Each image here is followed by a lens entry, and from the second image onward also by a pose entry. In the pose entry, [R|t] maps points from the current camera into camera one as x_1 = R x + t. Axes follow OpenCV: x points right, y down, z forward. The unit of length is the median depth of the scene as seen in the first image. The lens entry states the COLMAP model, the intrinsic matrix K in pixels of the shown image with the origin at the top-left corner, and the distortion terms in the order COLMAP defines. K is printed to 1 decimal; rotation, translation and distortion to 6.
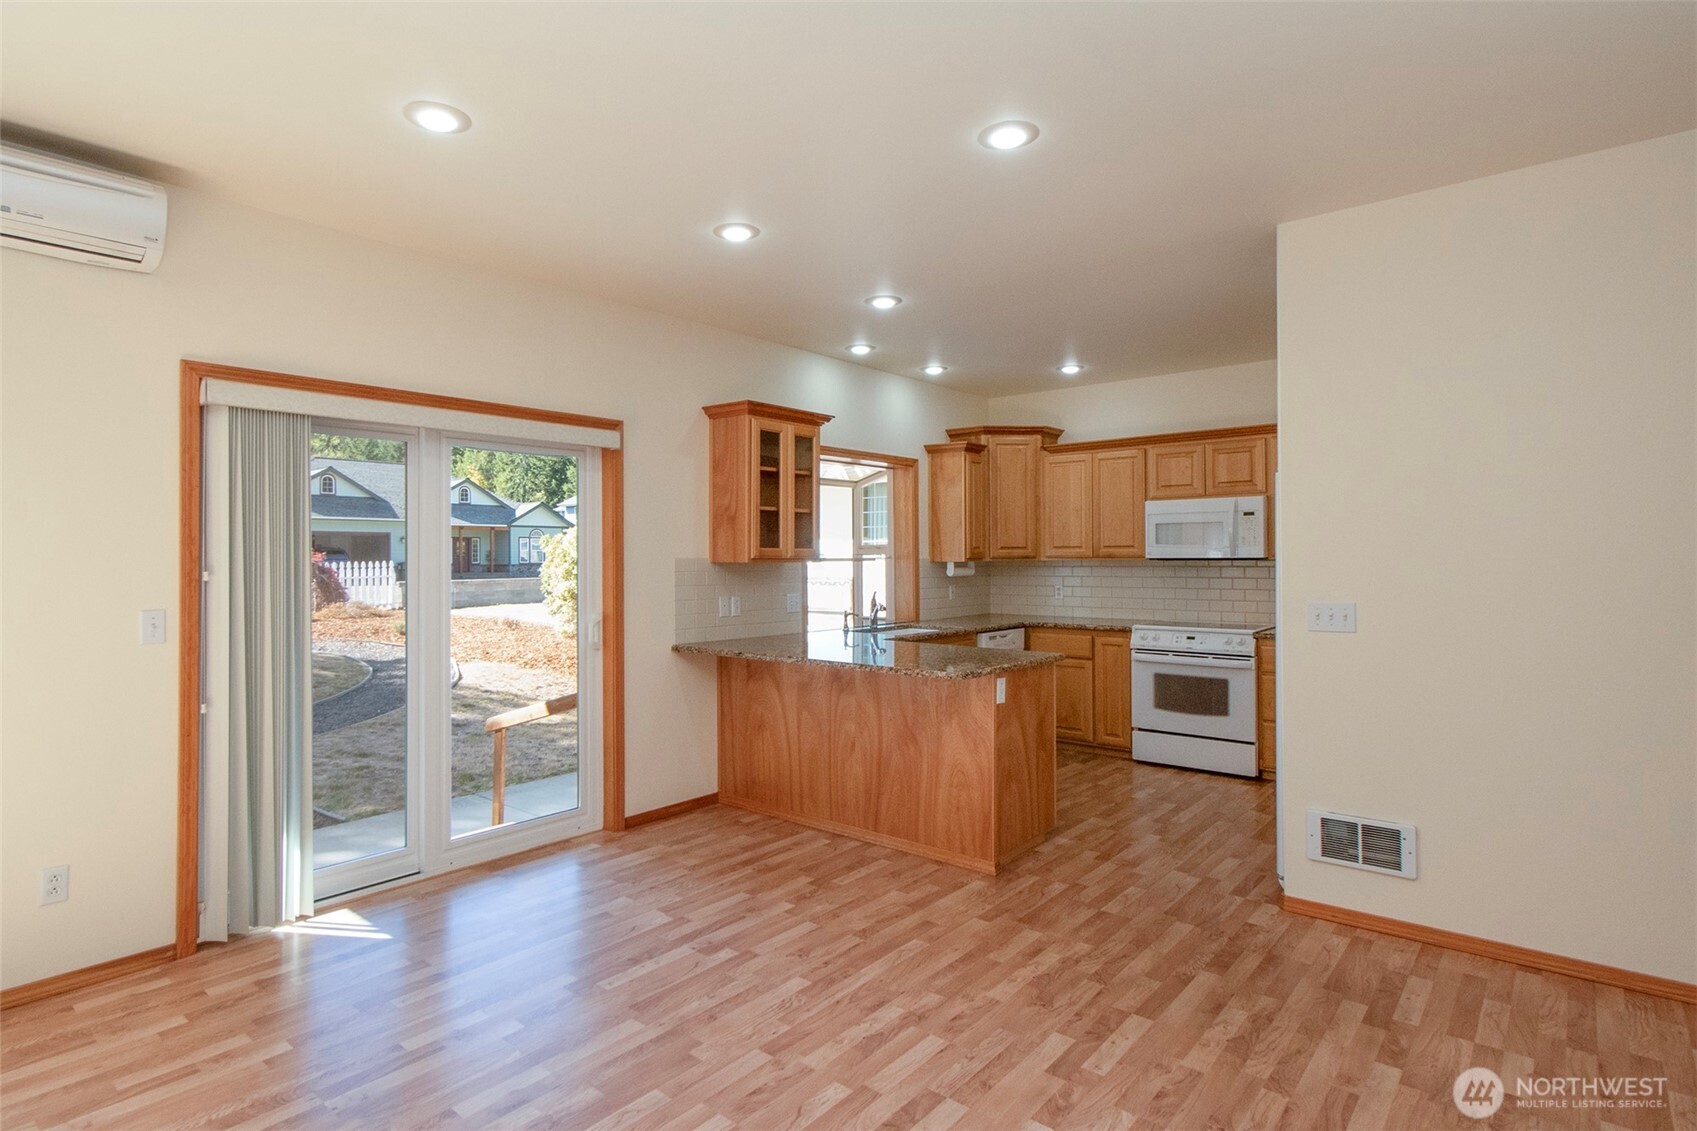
lens RADIAL K [[885.5, 0, 806.7], [0, 885.5, 549.4], [0, 0, 1]] dist [-0.000496, -0.000071]
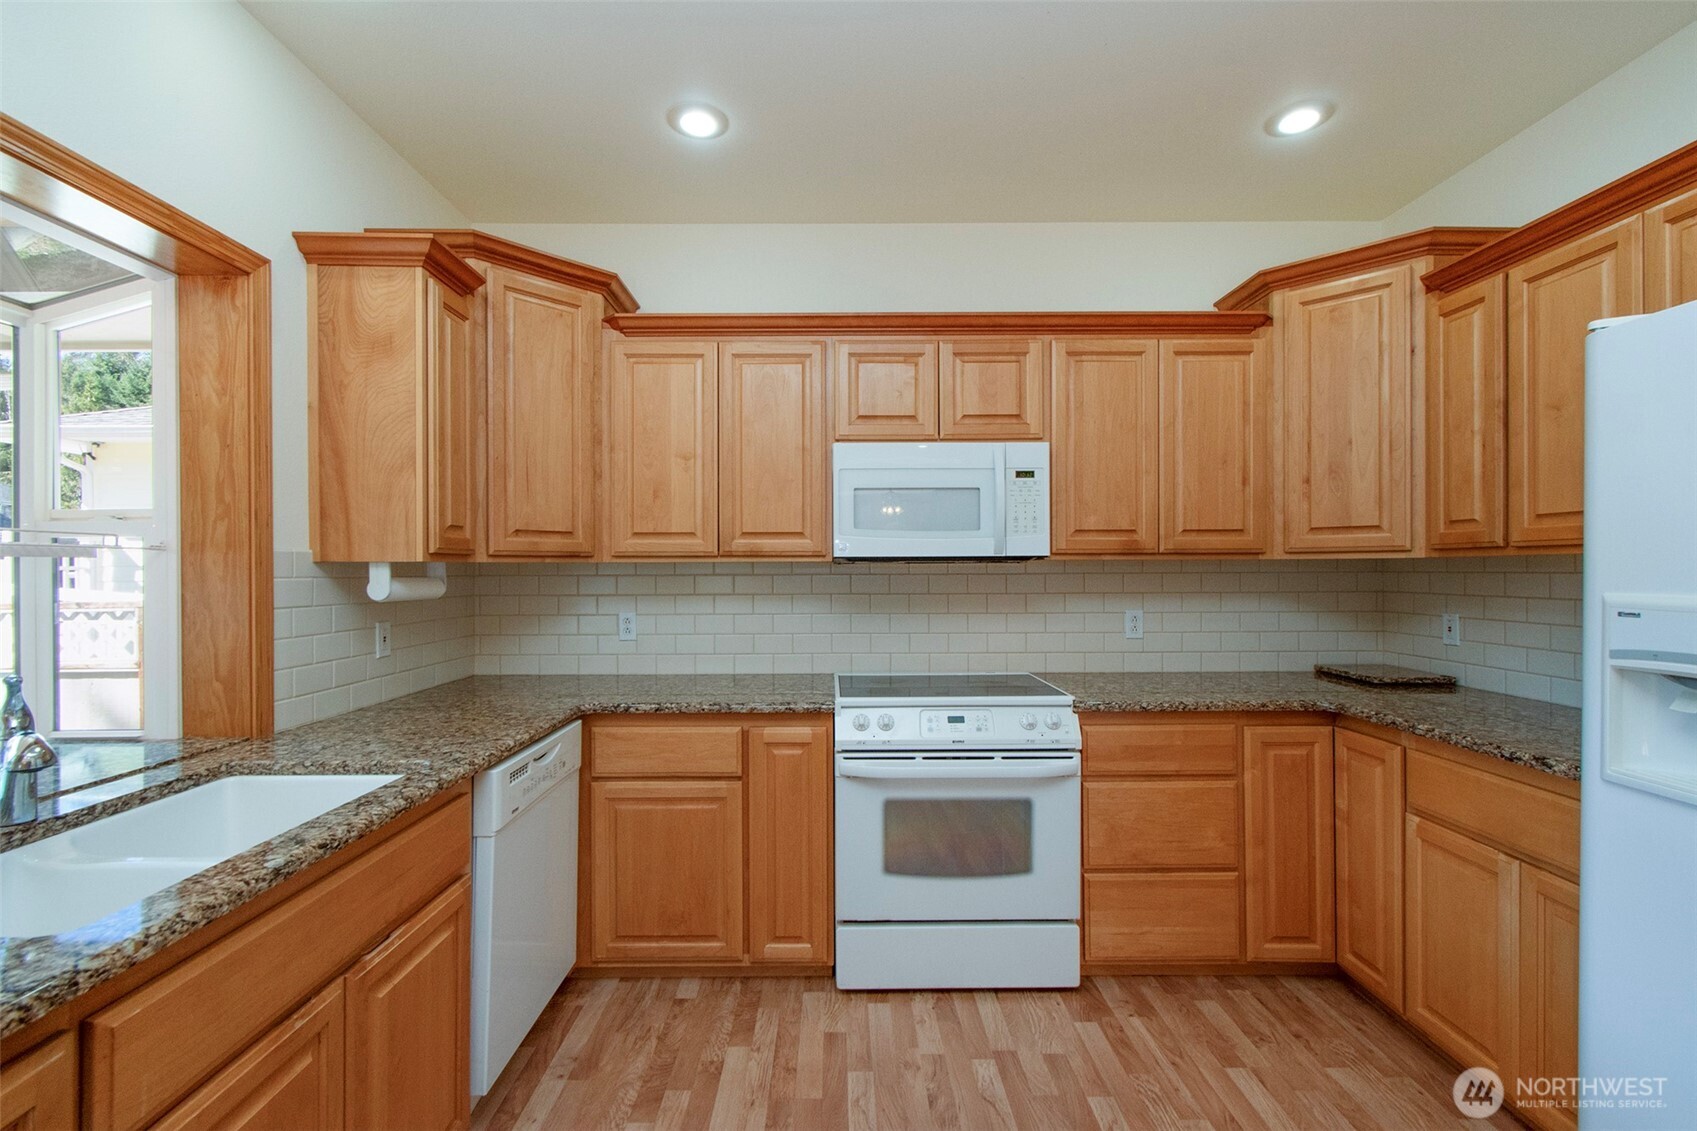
lens RADIAL K [[737.4, 0, 833.2], [0, 737.4, 576.8], [0, 0, 1]] dist [0.000862, -0.000017]
pose [[0.752648, 0.000519, 0.658423, 0.112943], [-0.004795, 0.999977, 0.004693, 0.019584], [-0.658406, -0.006689, 0.752634, 0.711575]]
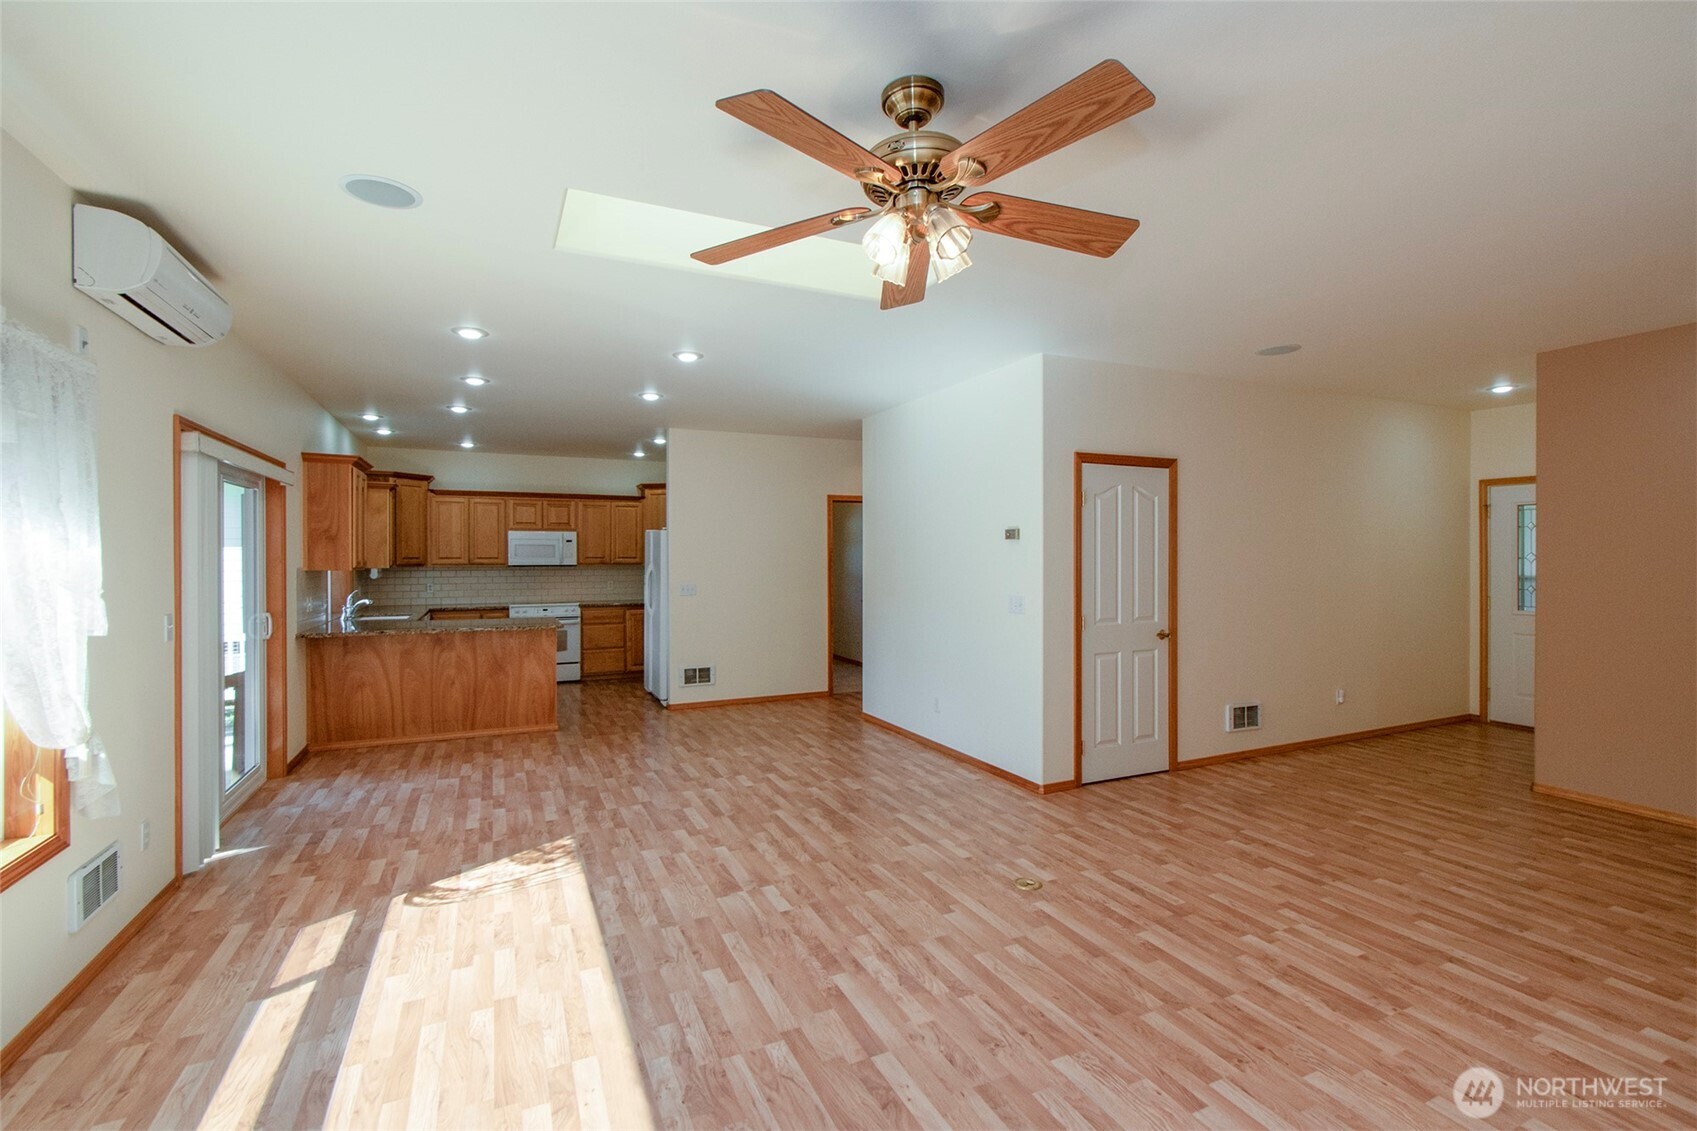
lens RADIAL K [[745.9, 0, 848.5], [0, 745.9, 565.5], [0, 0, 1]] dist [0.003551, 0.000079]
pose [[0.398298, -0.005354, 0.917240, -0.676432], [-0.010132, 0.999896, 0.010236, -0.010716], [-0.917200, -0.013370, 0.398202, -0.155290]]
